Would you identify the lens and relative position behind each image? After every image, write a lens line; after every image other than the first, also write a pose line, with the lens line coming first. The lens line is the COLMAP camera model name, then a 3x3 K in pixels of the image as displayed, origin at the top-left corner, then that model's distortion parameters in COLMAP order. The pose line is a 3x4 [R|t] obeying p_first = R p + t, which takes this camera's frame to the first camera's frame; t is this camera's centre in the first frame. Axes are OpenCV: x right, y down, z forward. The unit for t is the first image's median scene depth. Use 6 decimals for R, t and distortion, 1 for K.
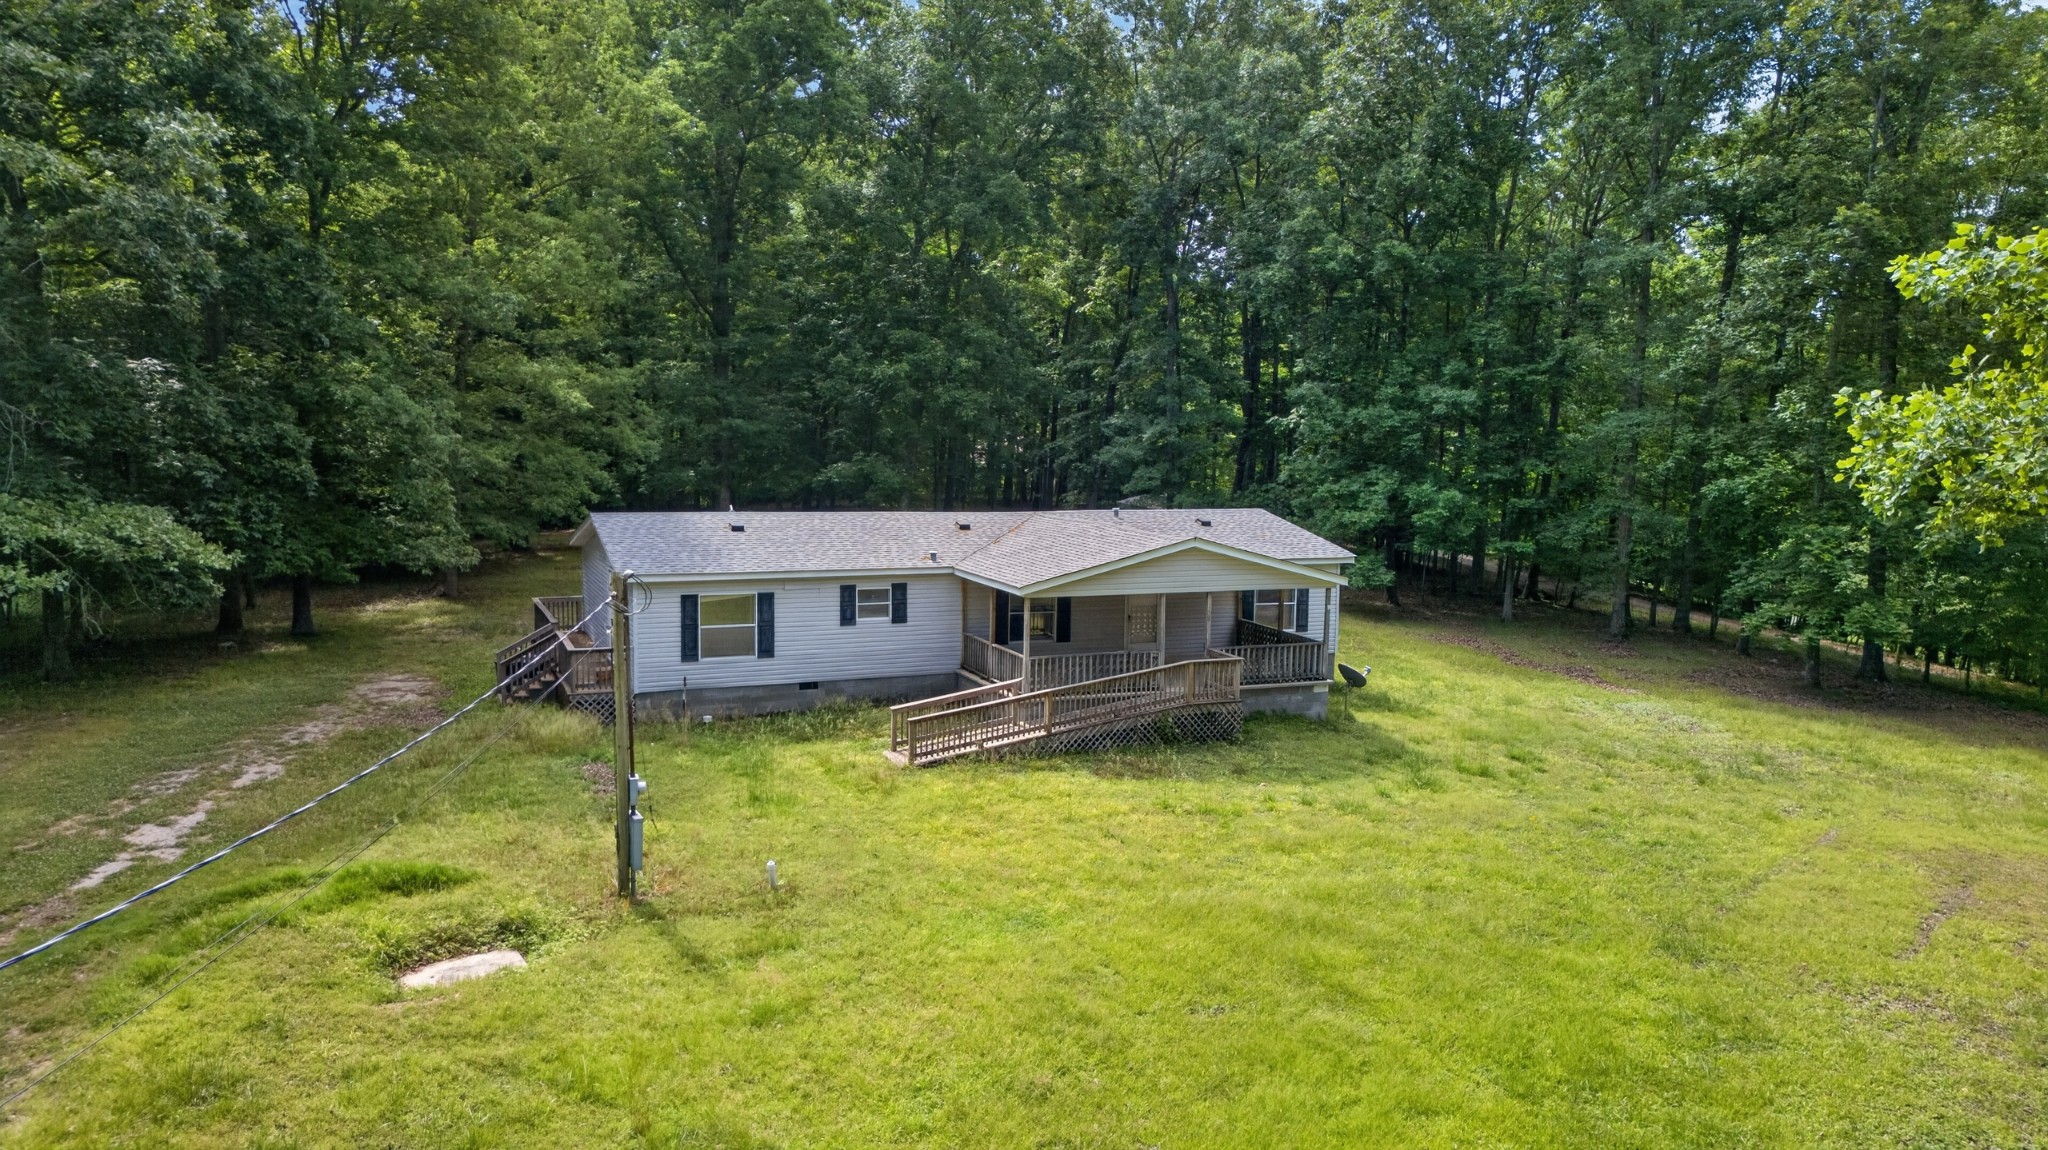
lens RADIAL K [[1463.7, 0, 1024.0], [0, 1463.7, 575.0], [0, 0, 1]] dist [0.025698, -0.004911]
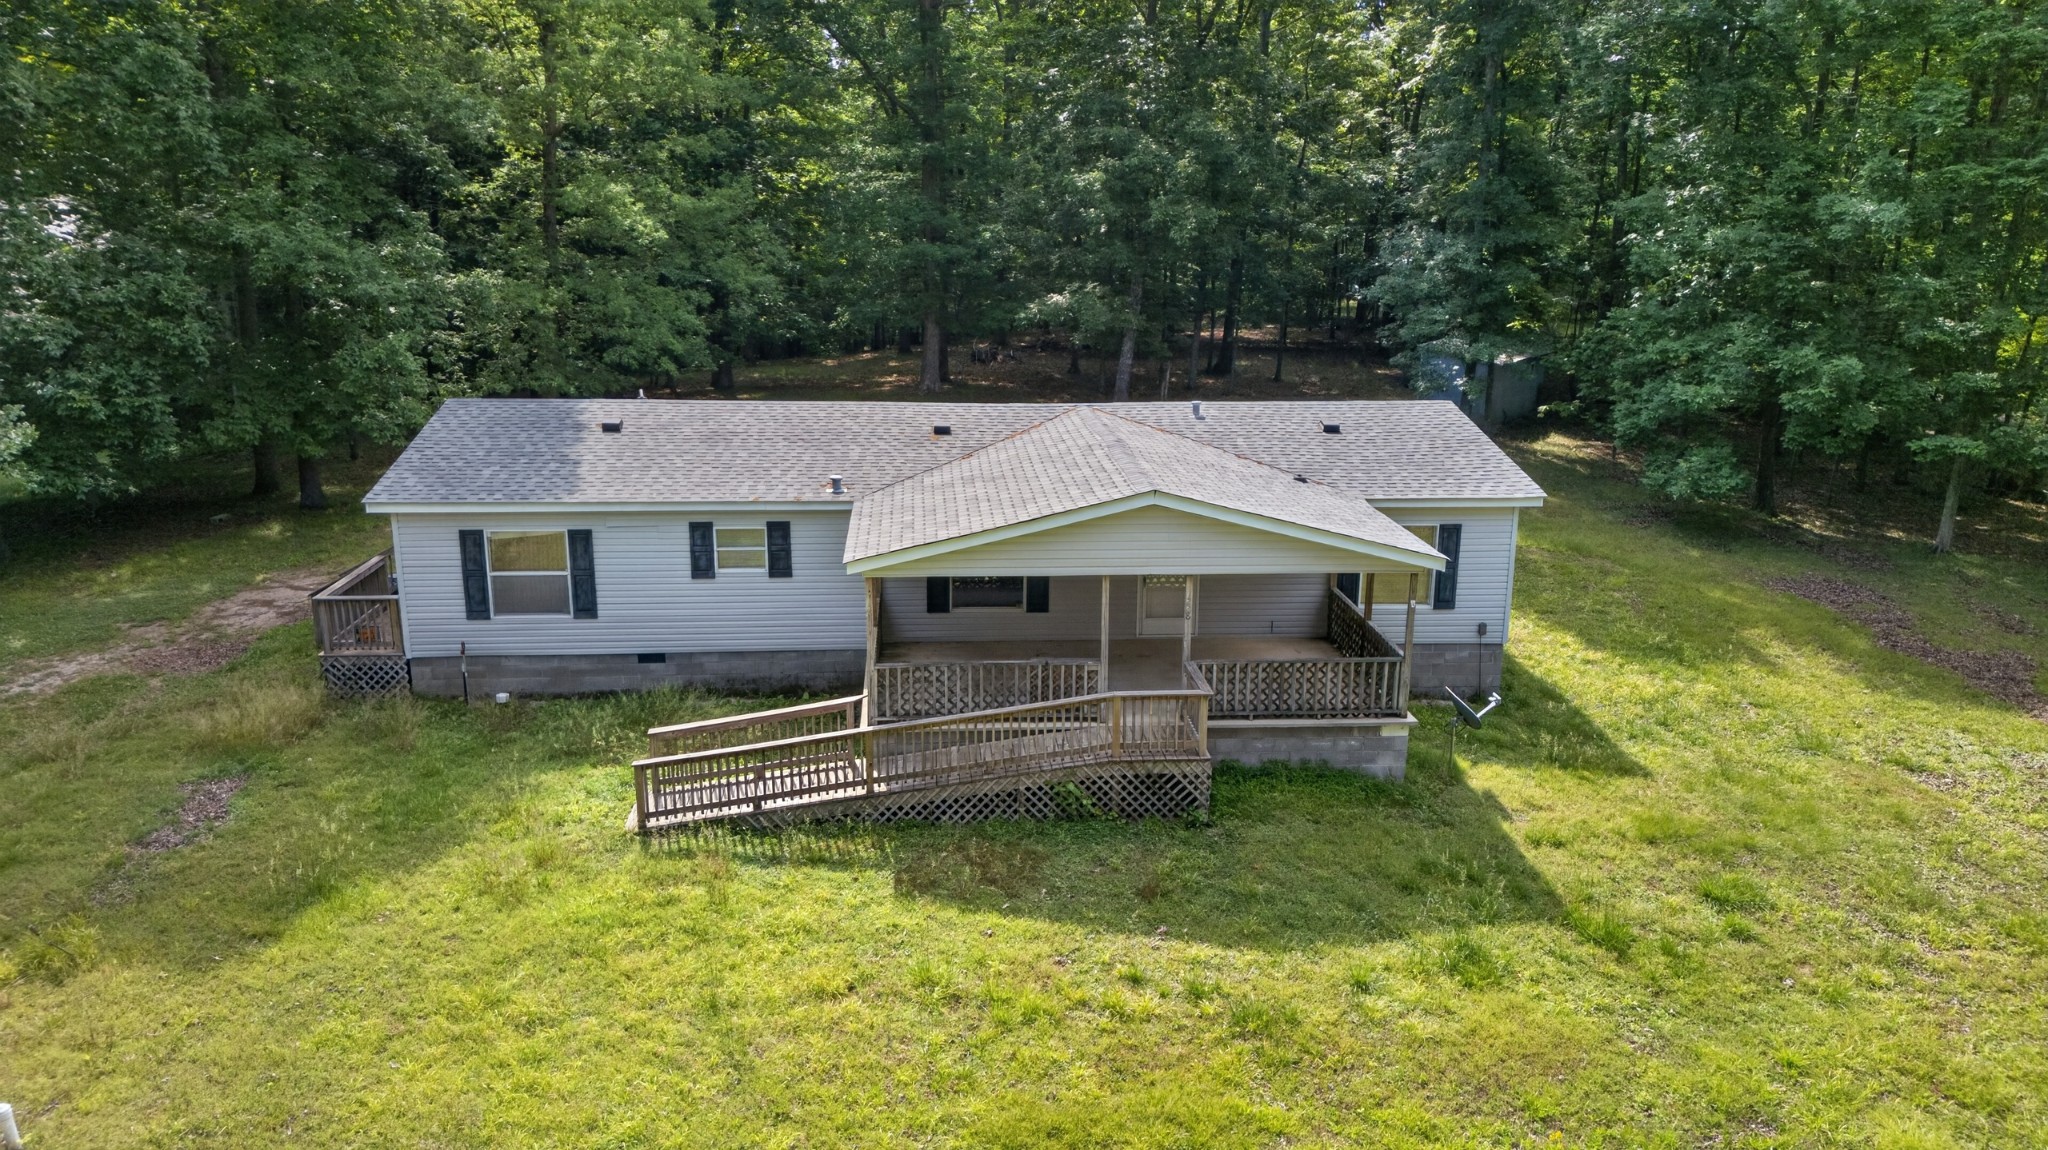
lens RADIAL K [[1463.7, 0, 1024.0], [0, 1463.7, 575.0], [0, 0, 1]] dist [0.025698, -0.004911]
pose [[0.944497, 0.073141, -0.320274, 0.254737], [-0.027449, 0.989062, 0.144925, -0.074615], [0.327370, -0.128090, 0.936174, 0.388383]]
